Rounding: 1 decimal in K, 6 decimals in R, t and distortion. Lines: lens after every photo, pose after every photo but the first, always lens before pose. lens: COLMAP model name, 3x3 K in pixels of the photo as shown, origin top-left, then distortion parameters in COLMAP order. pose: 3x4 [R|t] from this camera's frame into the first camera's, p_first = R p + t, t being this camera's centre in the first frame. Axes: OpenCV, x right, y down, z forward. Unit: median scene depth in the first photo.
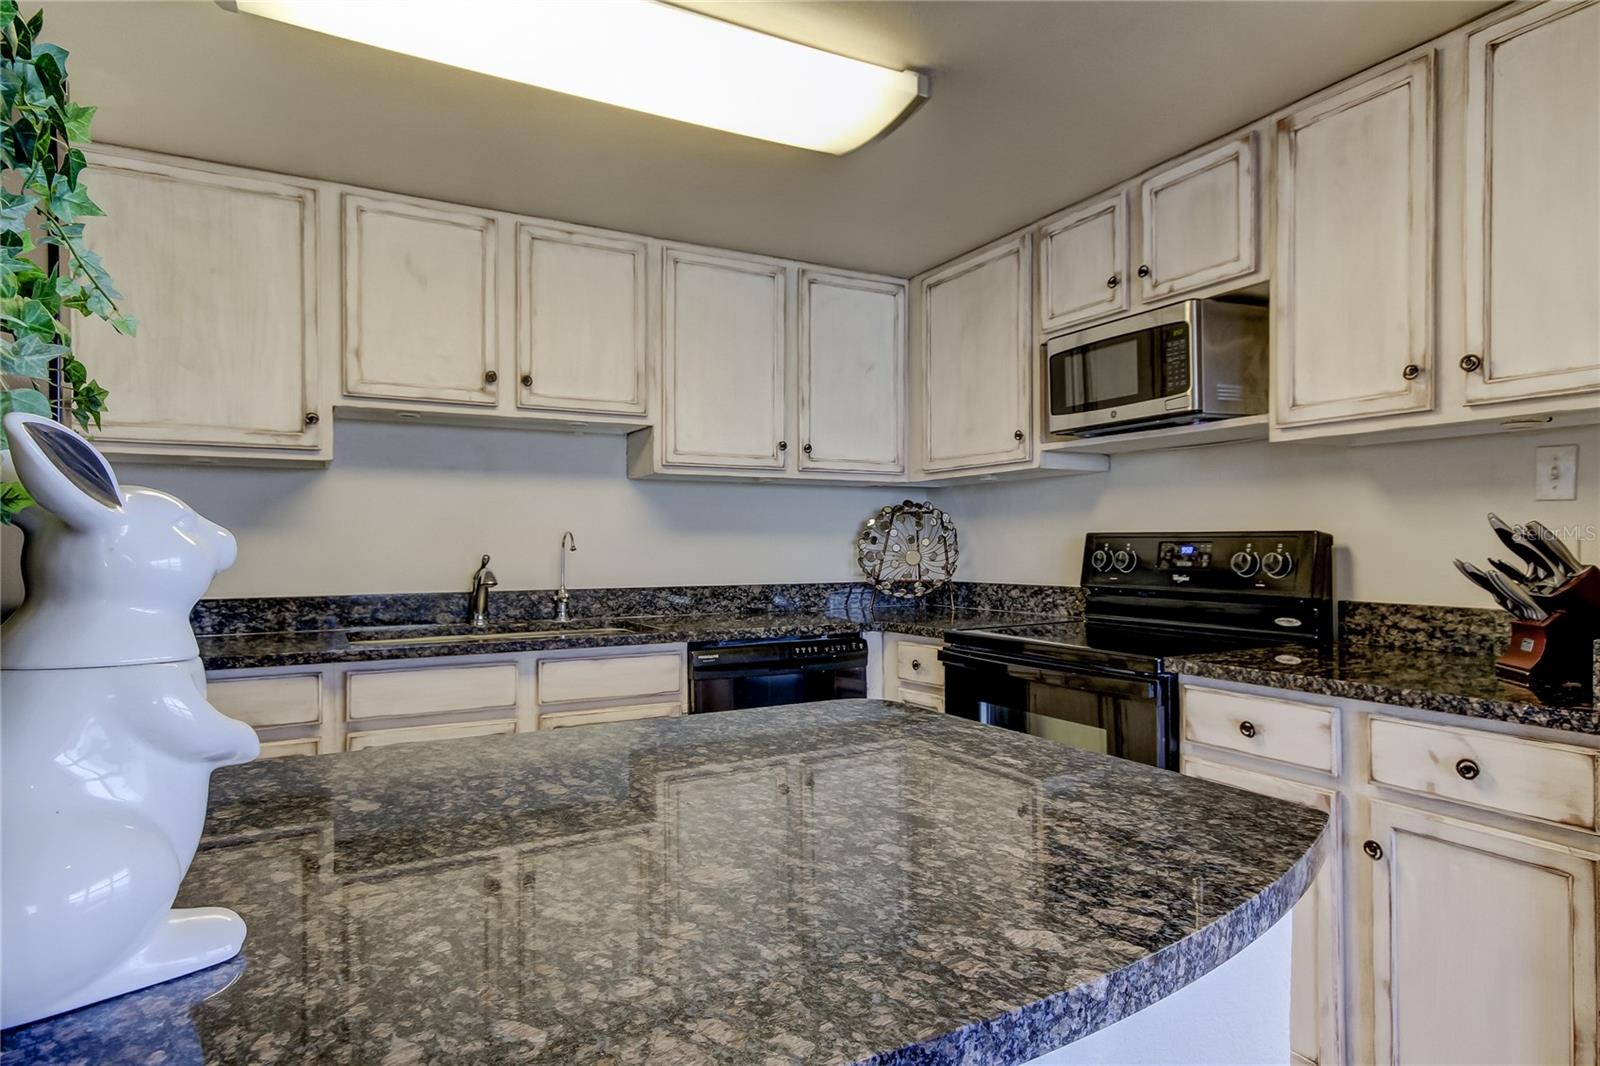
lens RADIAL K [[944.4, 0, 798.7], [0, 944.4, 539.9], [0, 0, 1]] dist [0.023136, 0.003868]
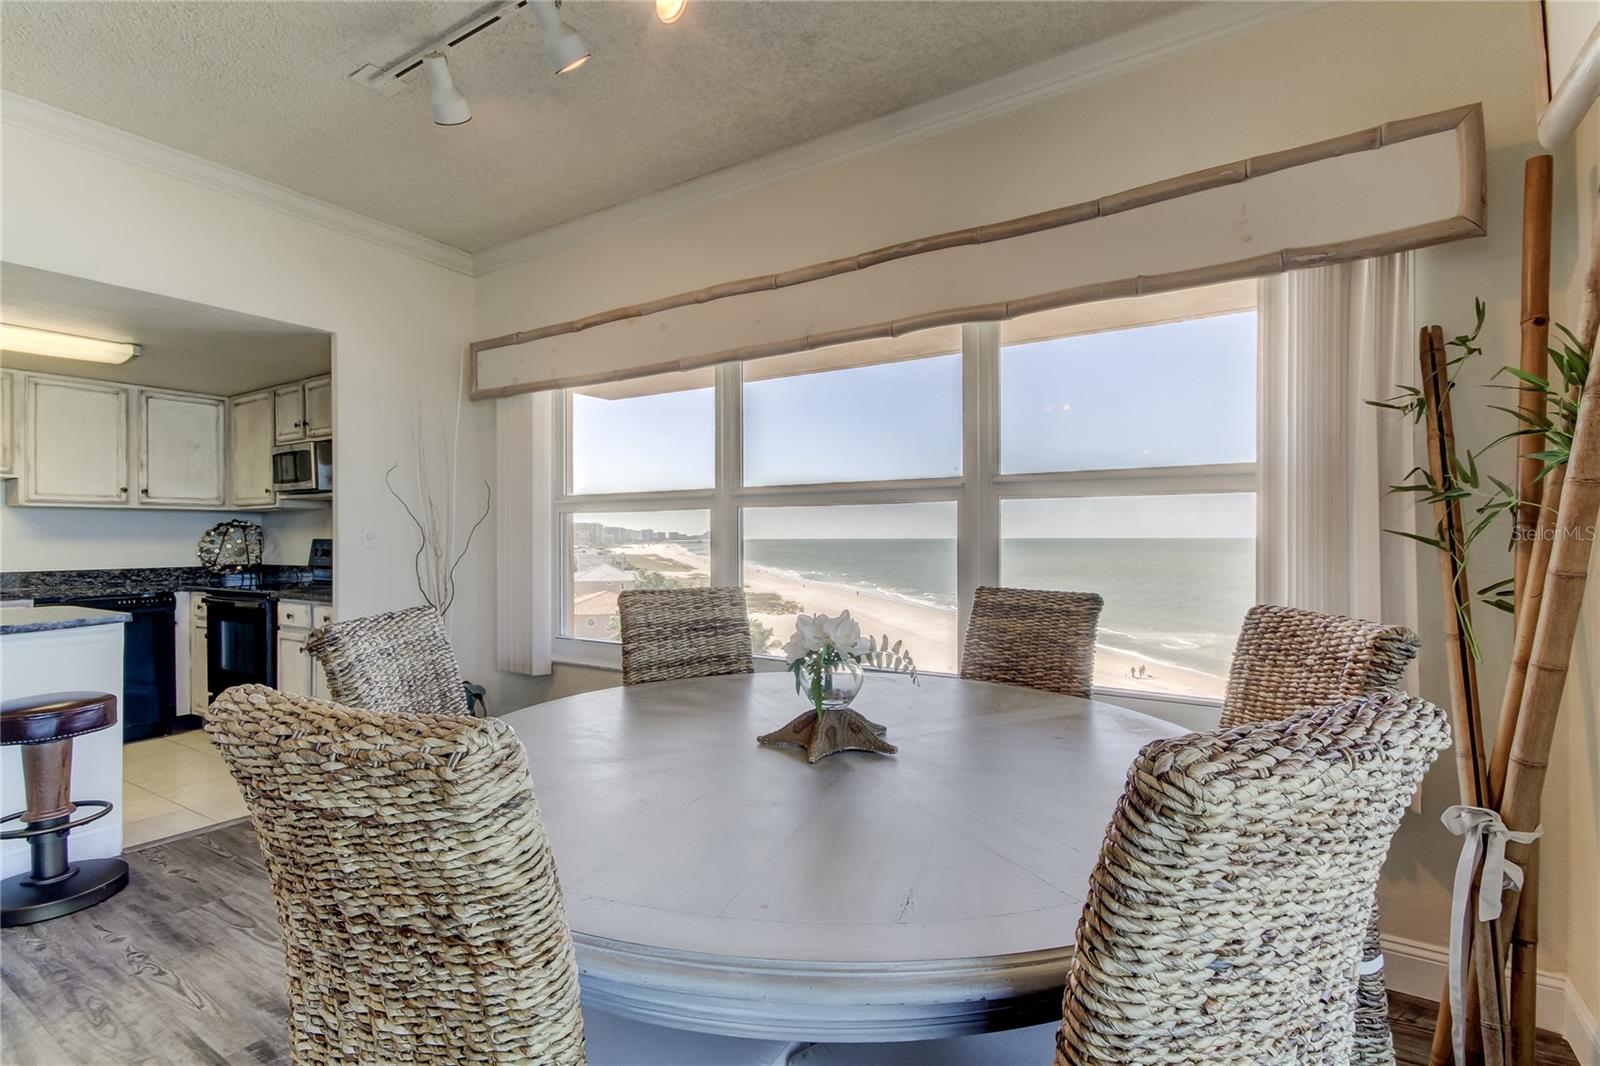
lens RADIAL K [[751.7, 0, 800.1], [0, 751.7, 528.2], [0, 0, 1]] dist [0.022642, -0.006963]
pose [[0.869441, 0.000583, 0.494036, 0.458934], [0.002915, 0.999976, -0.006310, -0.018580], [-0.494028, 0.006927, 0.869419, -1.055466]]
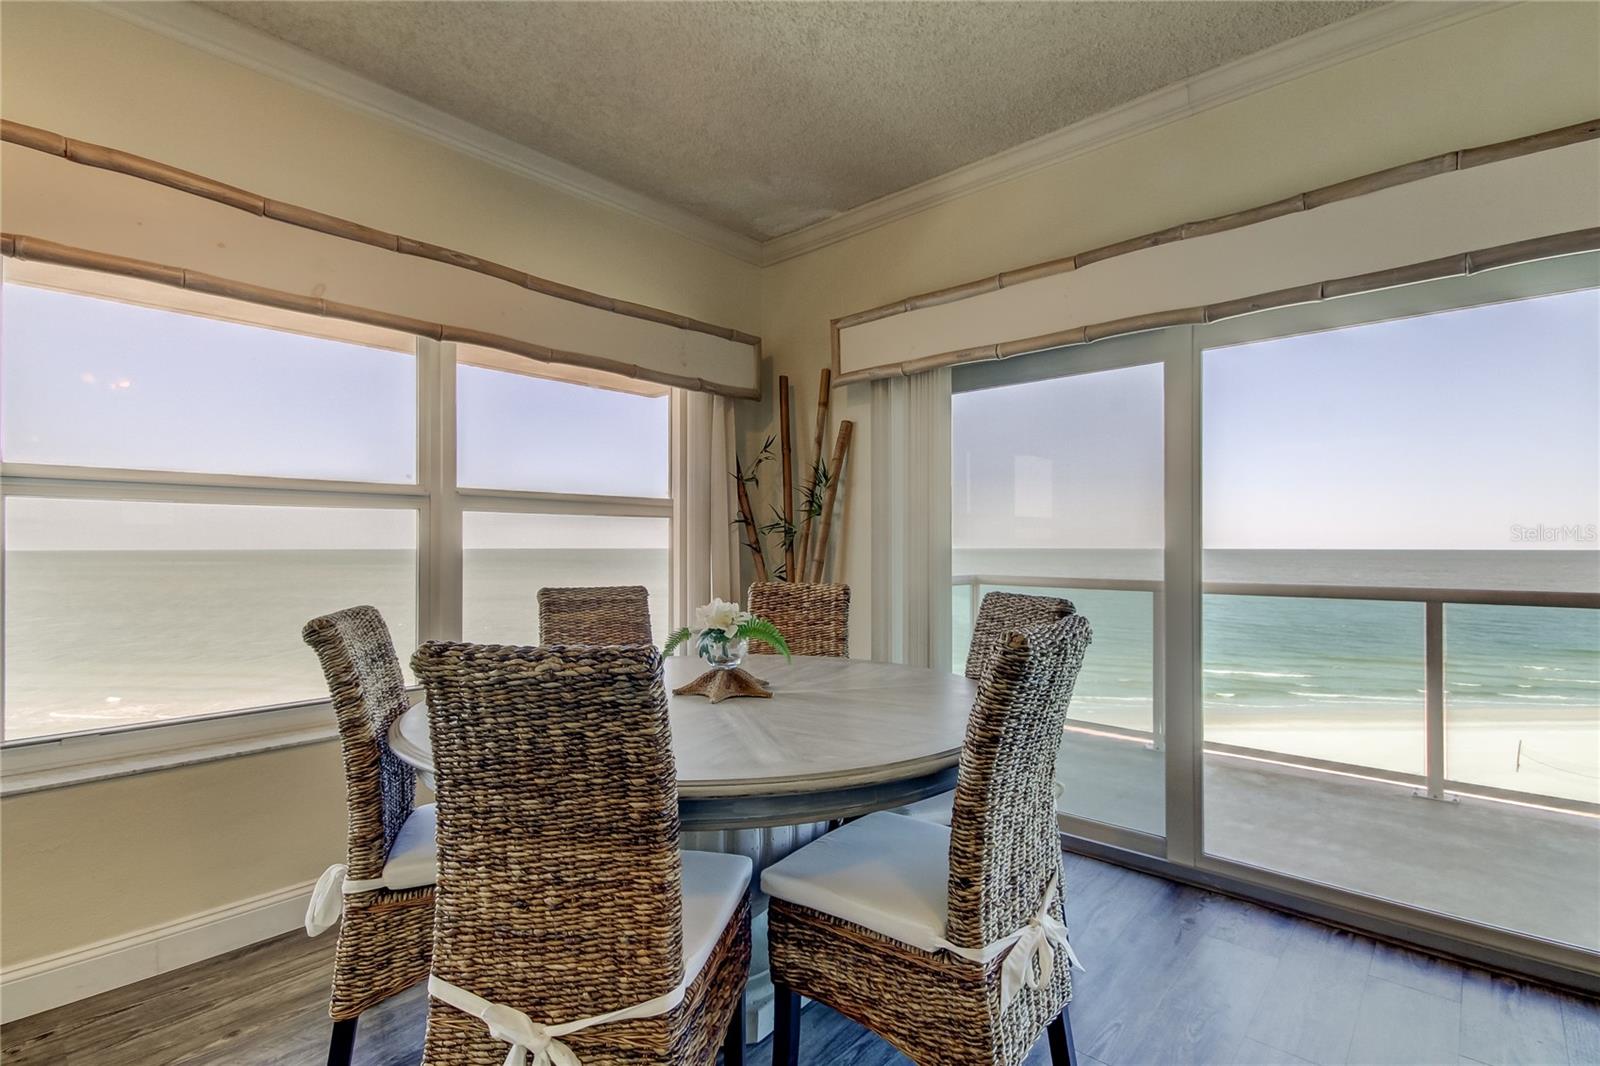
lens RADIAL K [[751.7, 0, 808.7], [0, 751.7, 543.2], [0, 0, 1]] dist [0.022642, -0.006963]
pose [[-0.349109, 0.007807, 0.937050, -0.004032], [-0.000926, 0.999962, -0.008676, -0.007785], [-0.937082, -0.003897, -0.349088, -0.382790]]
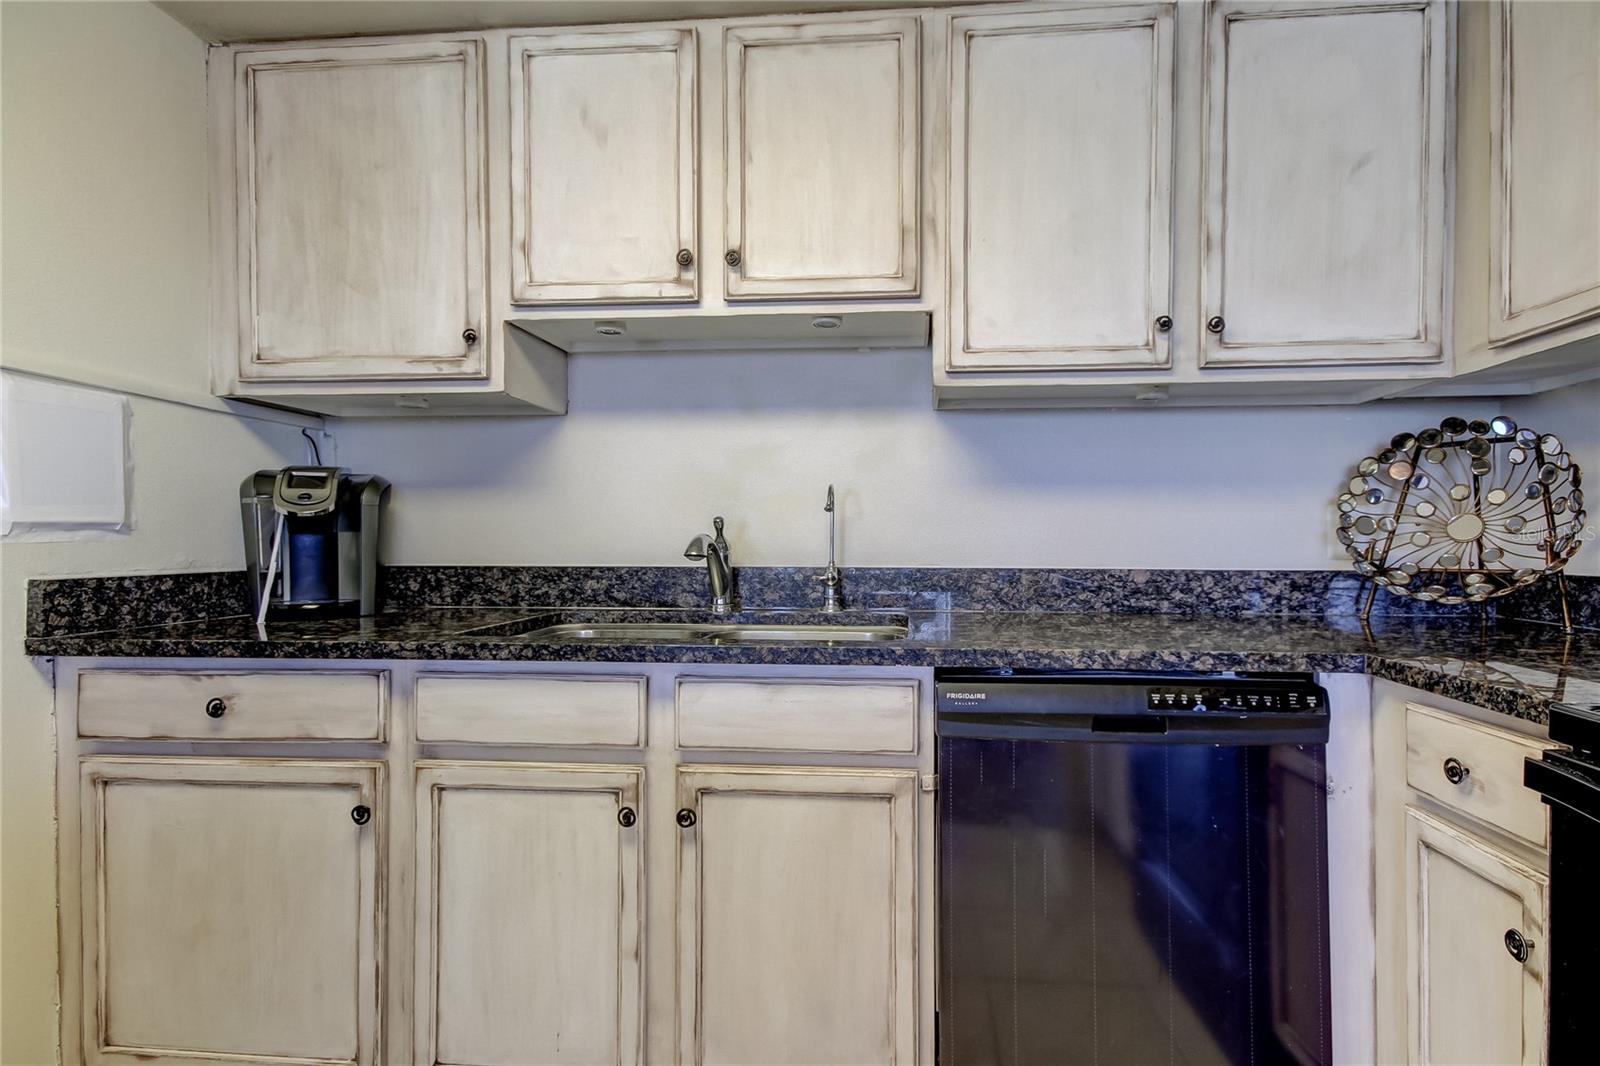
lens RADIAL K [[751.7, 0, 855.4], [0, 751.7, 543.2], [0, 0, 1]] dist [0.022642, -0.006963]
pose [[0.843261, 0.009505, -0.537420, 0.086066], [-0.002695, 0.999906, 0.013455, 0.031507], [0.537497, -0.009898, 0.843208, 0.629249]]
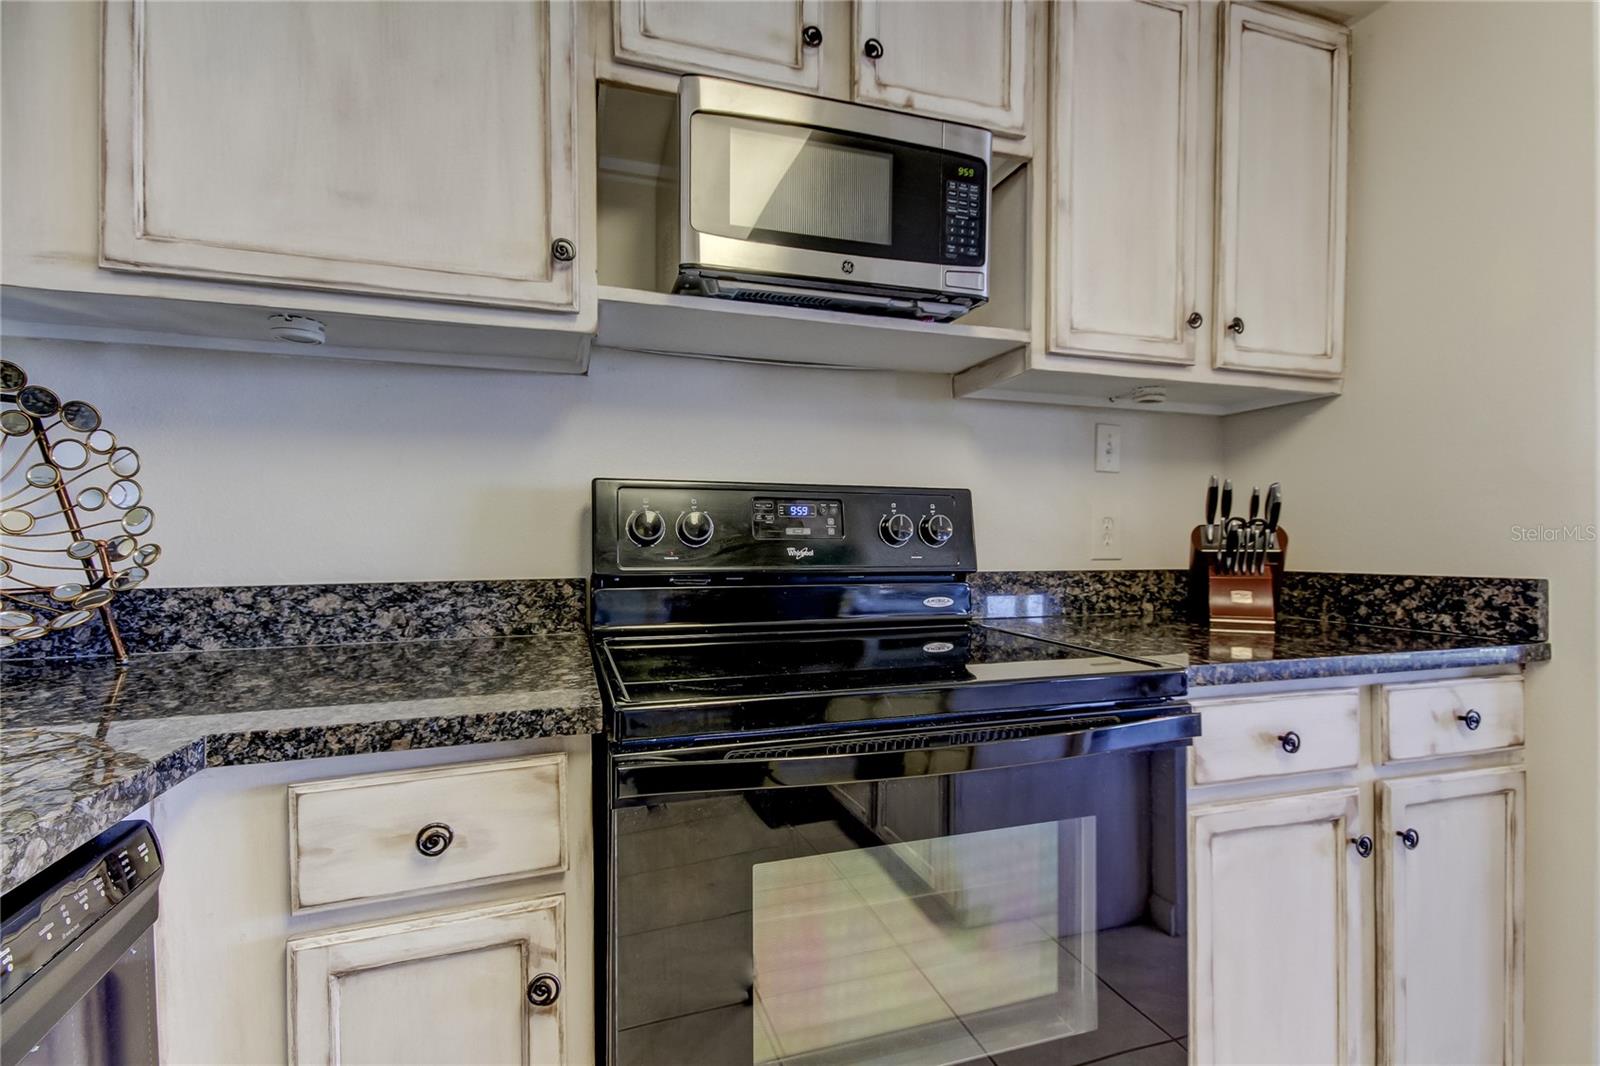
lens RADIAL K [[751.7, 0, 800.3], [0, 751.7, 544.9], [0, 0, 1]] dist [0.022642, -0.006963]
pose [[0.170673, -0.000416, 0.985328, -0.118191], [-0.002950, 0.999995, 0.000933, 0.034047], [-0.985323, -0.003066, 0.170671, 0.901865]]
